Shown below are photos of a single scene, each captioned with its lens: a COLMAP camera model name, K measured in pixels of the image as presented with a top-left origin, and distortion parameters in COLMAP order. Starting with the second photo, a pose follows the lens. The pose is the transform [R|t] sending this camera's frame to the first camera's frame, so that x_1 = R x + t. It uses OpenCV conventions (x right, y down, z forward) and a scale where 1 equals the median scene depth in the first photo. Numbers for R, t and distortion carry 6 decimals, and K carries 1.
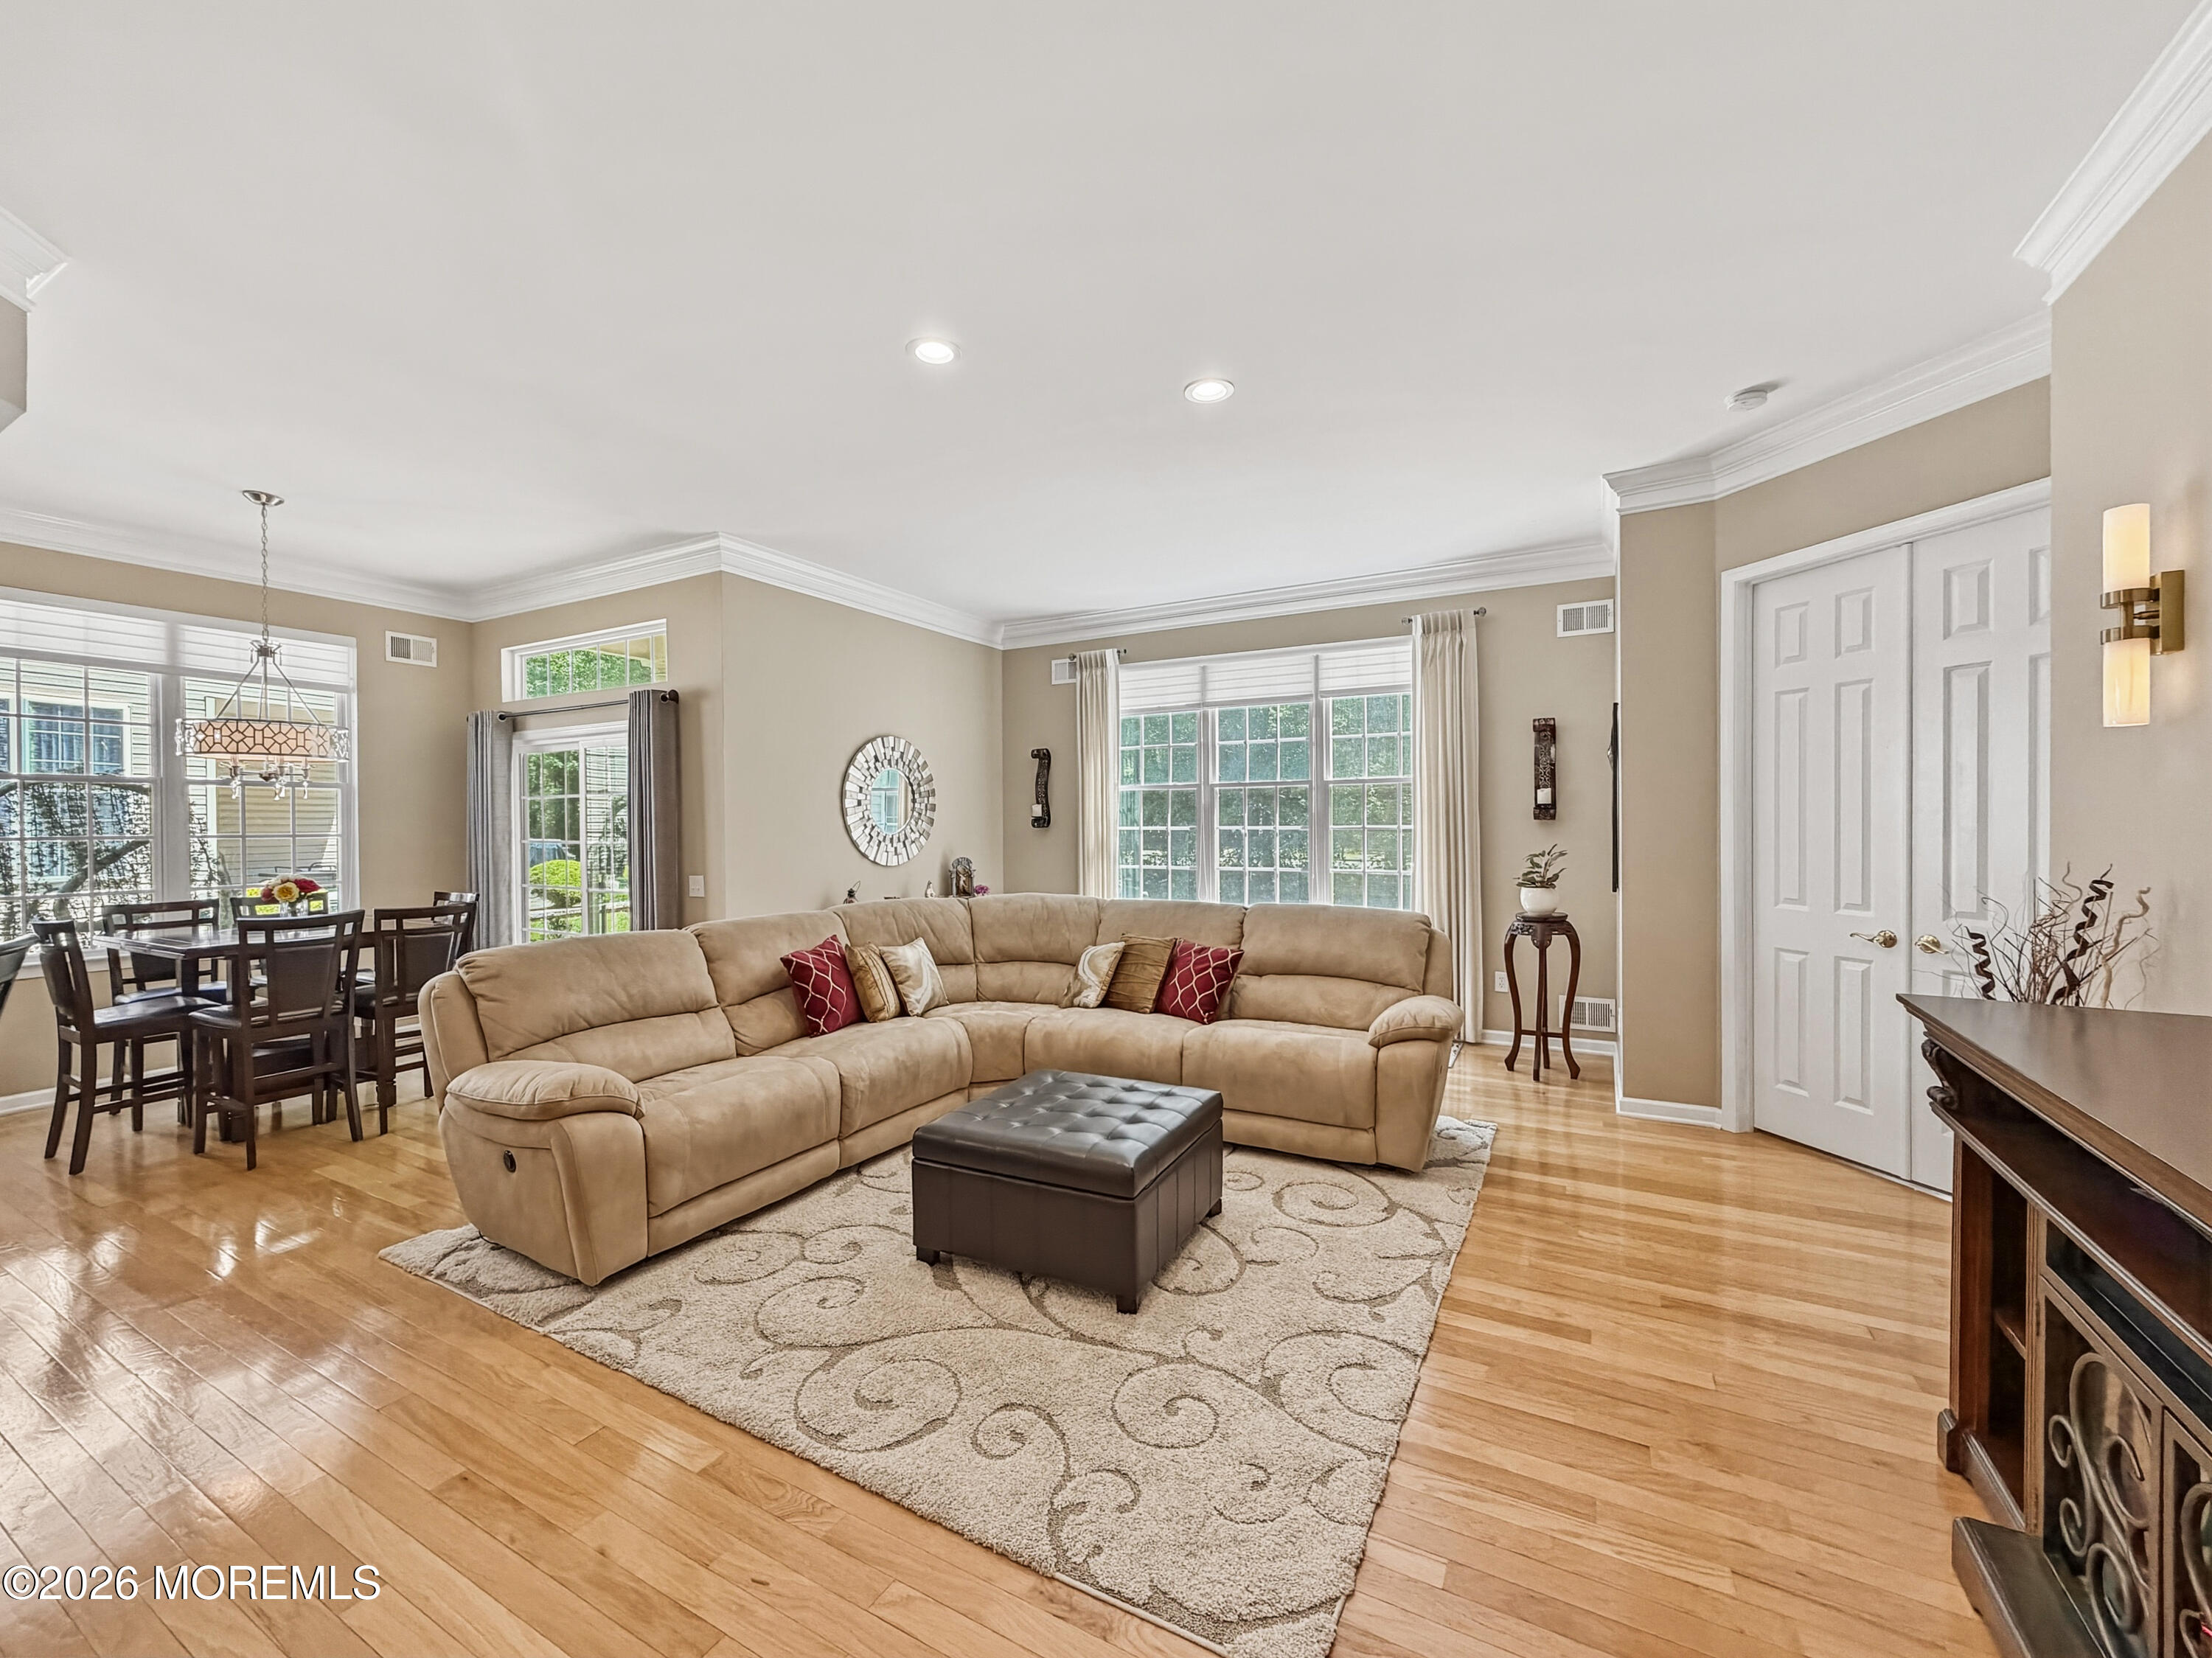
lens RADIAL K [[891.9, 0, 1099.5], [0, 891.9, 831.7], [0, 0, 1]] dist [-0.003232, -0.000046]
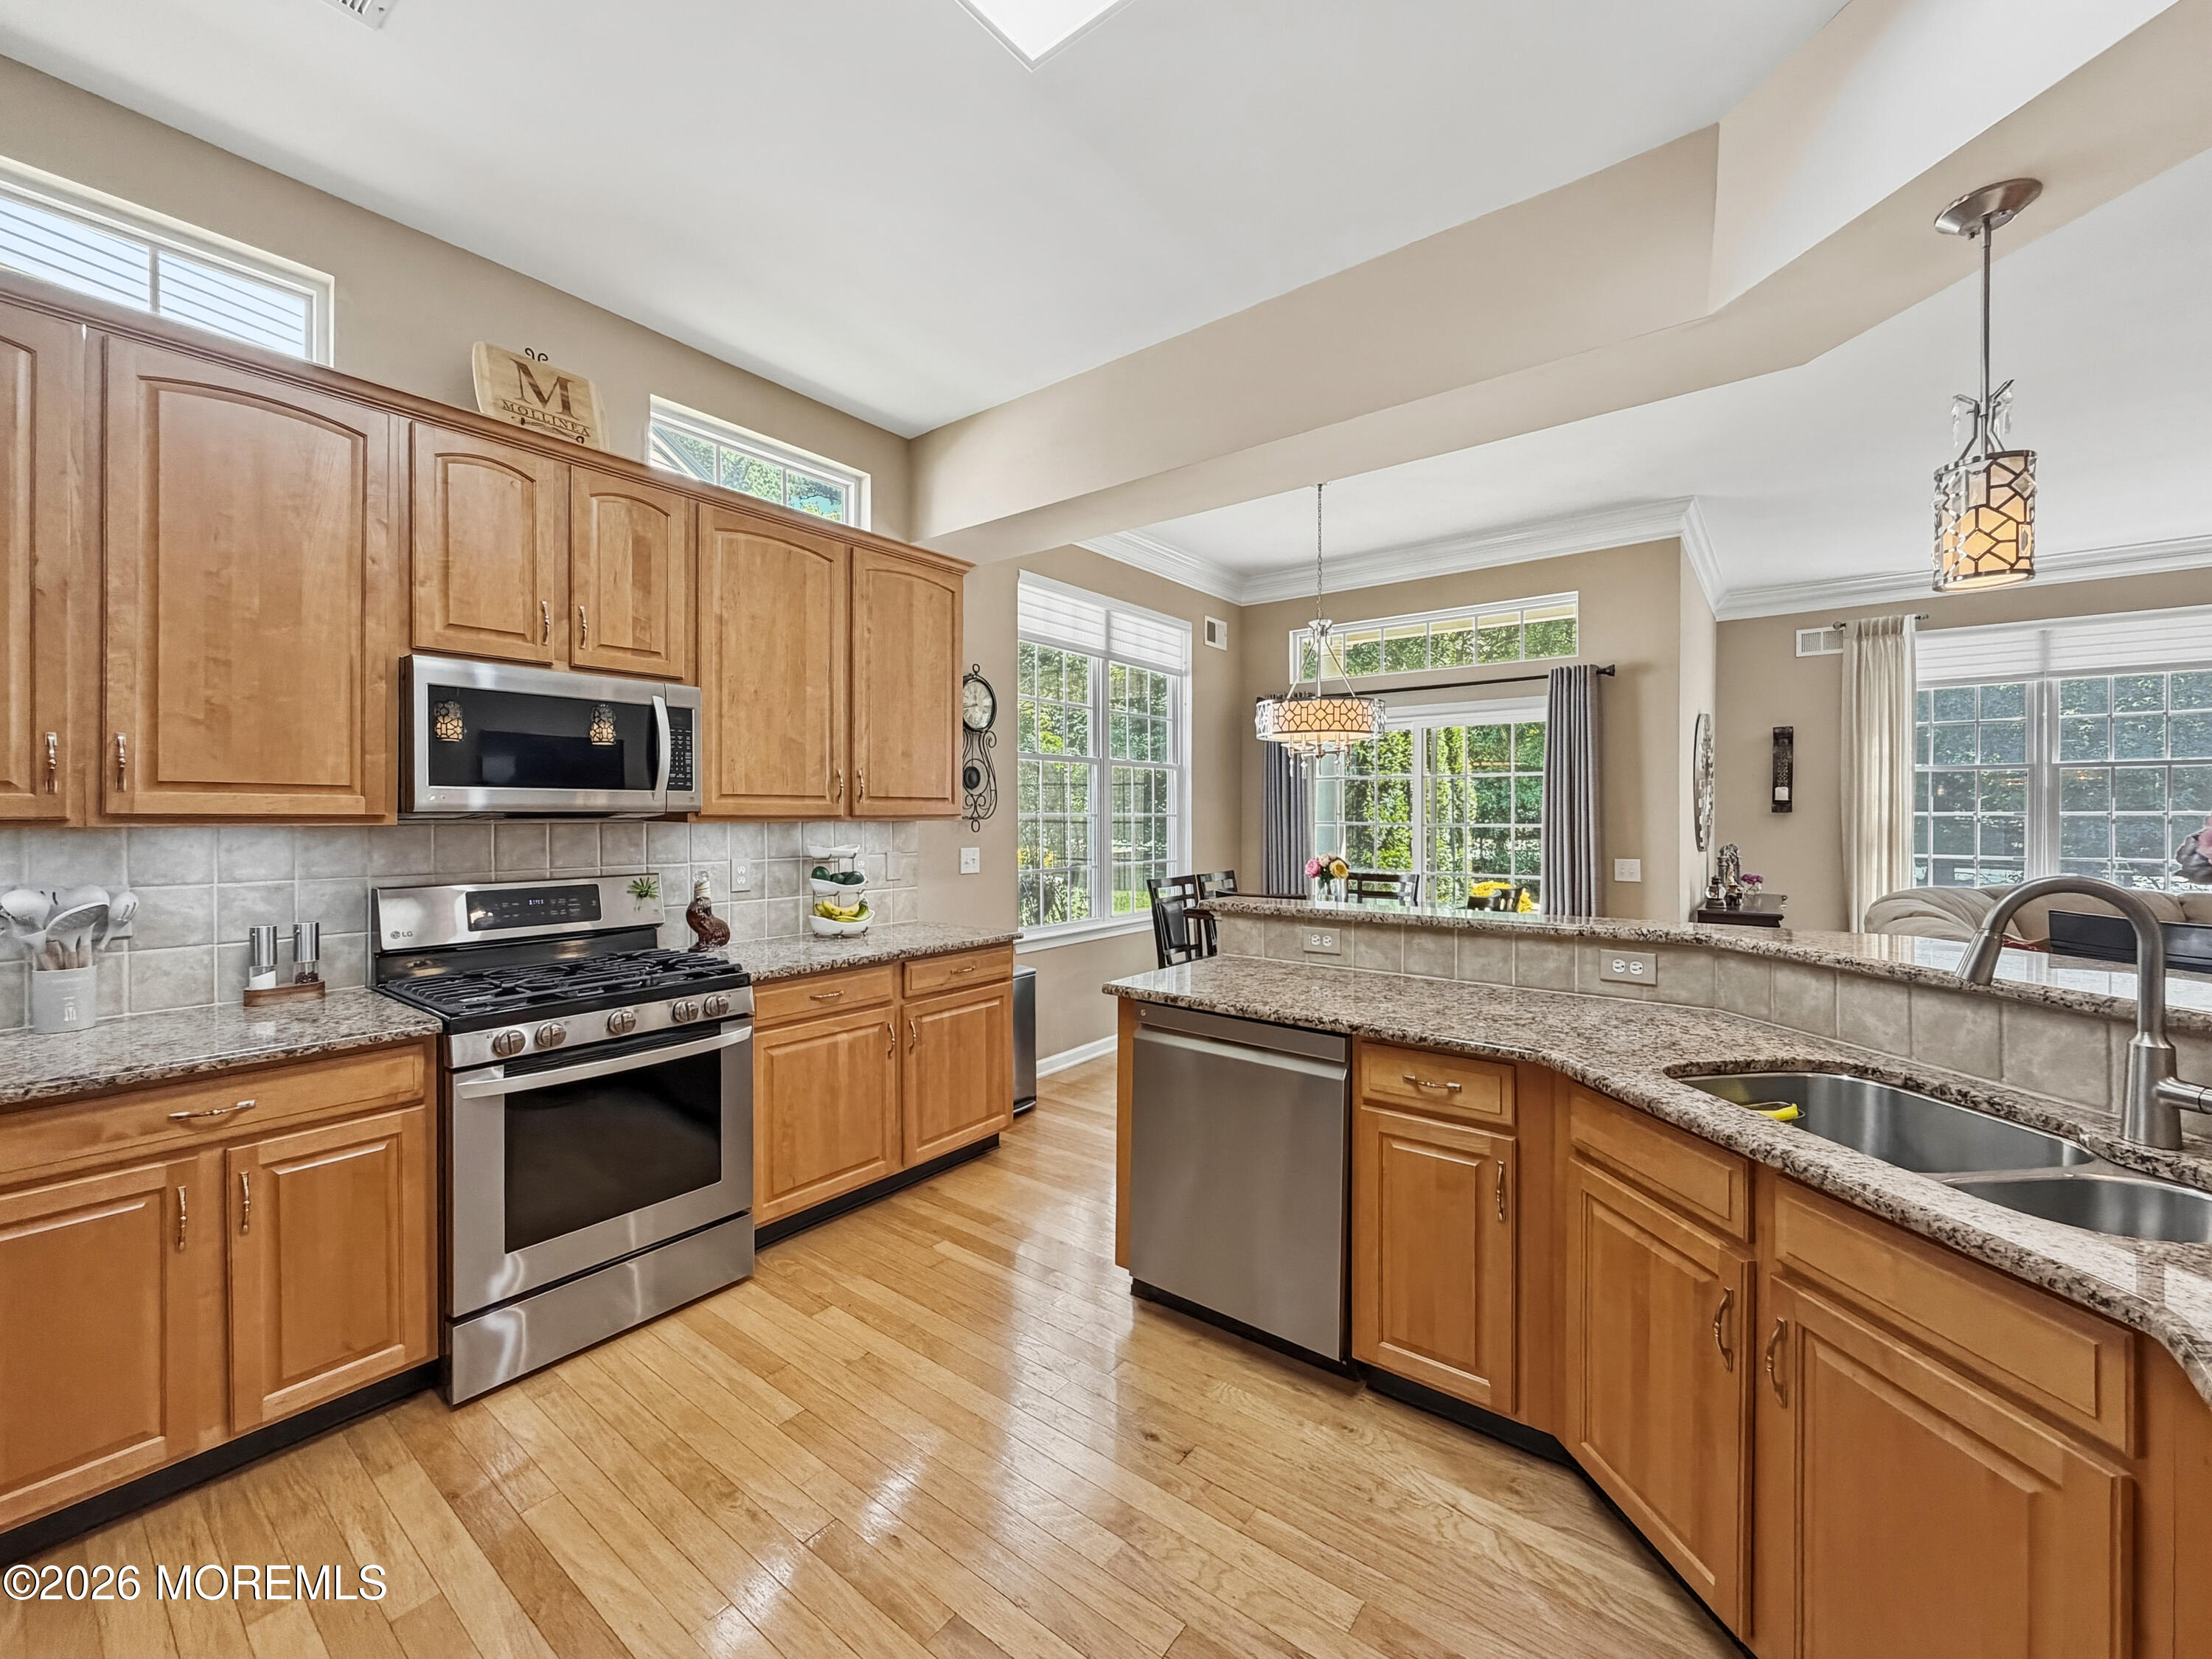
lens RADIAL K [[892.0, 0, 1074.8], [0, 892.0, 815.7], [0, 0, 1]] dist [-0.003232, -0.000046]
pose [[0.985474, 0.006590, -0.169696, -0.998490], [-0.007622, 0.999956, -0.005431, 0.014172], [0.169653, 0.006646, 0.985481, -0.040949]]
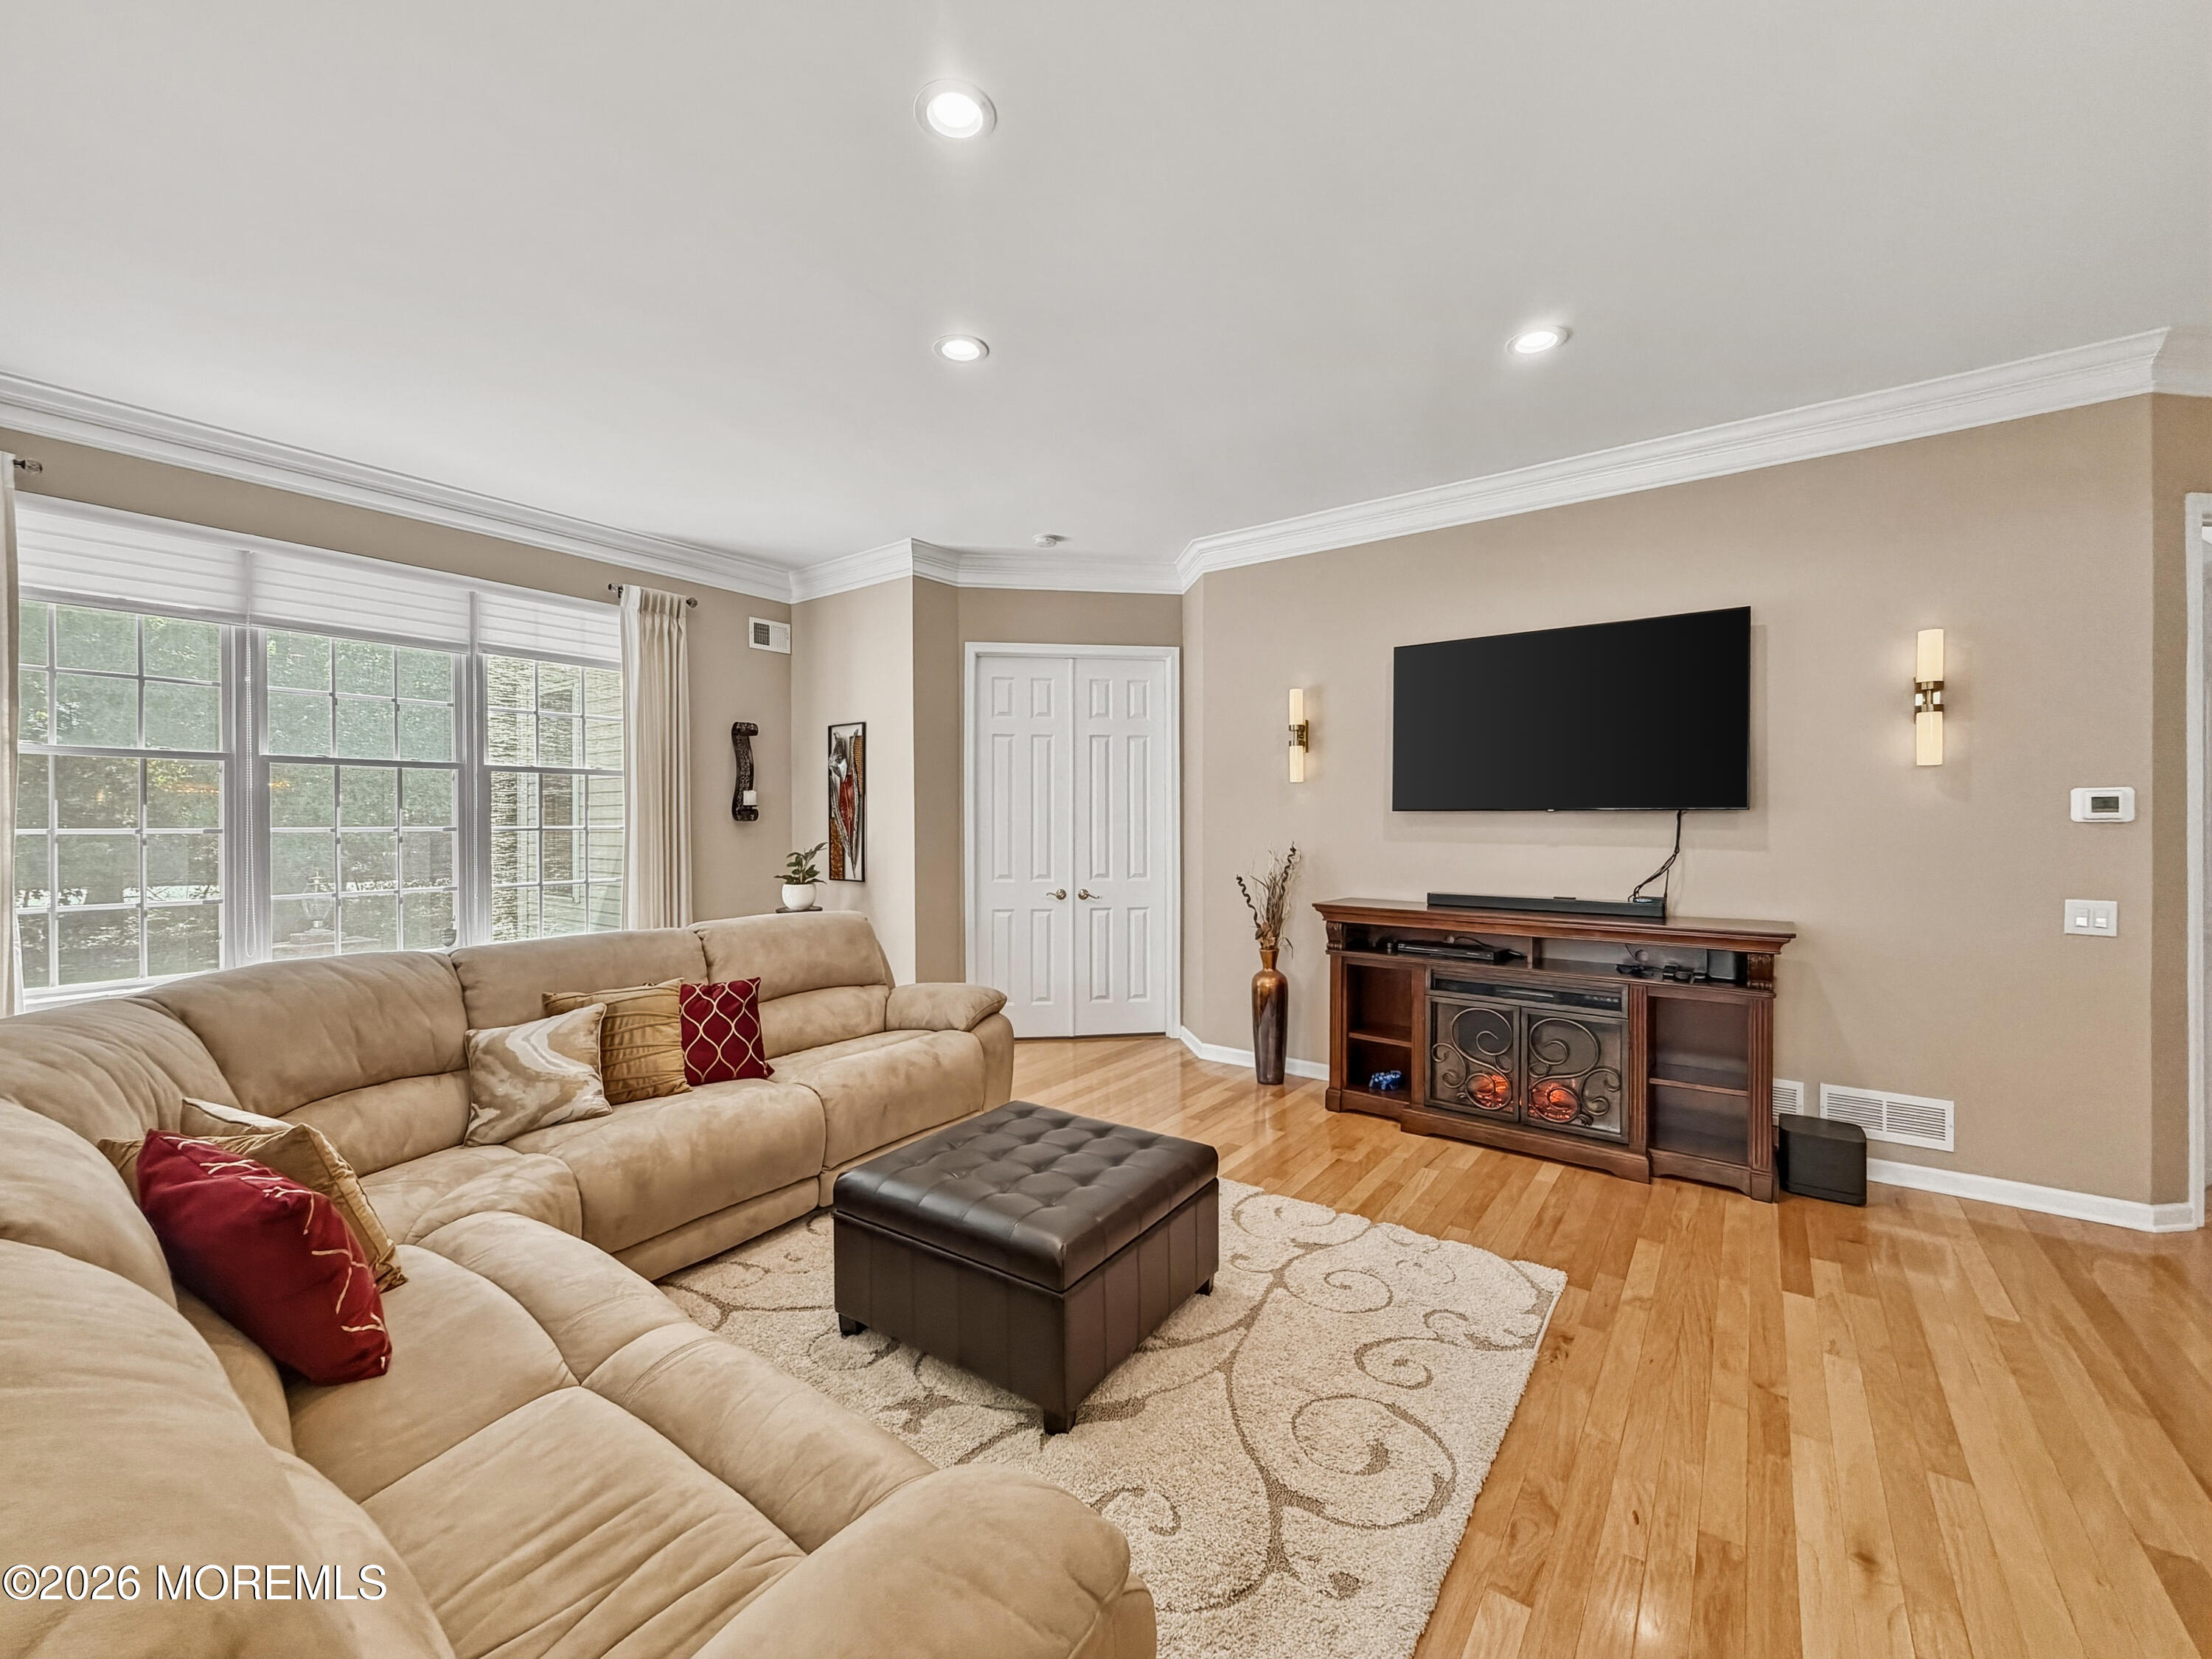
lens RADIAL K [[892.0, 0, 1090.5], [0, 892.0, 828.1], [0, 0, 1]] dist [-0.003232, -0.000046]
pose [[0.134898, -0.000647, 0.990859, -0.566833], [0.008292, 0.999966, -0.000476, -0.000589], [-0.990825, 0.008280, 0.134899, 0.551877]]
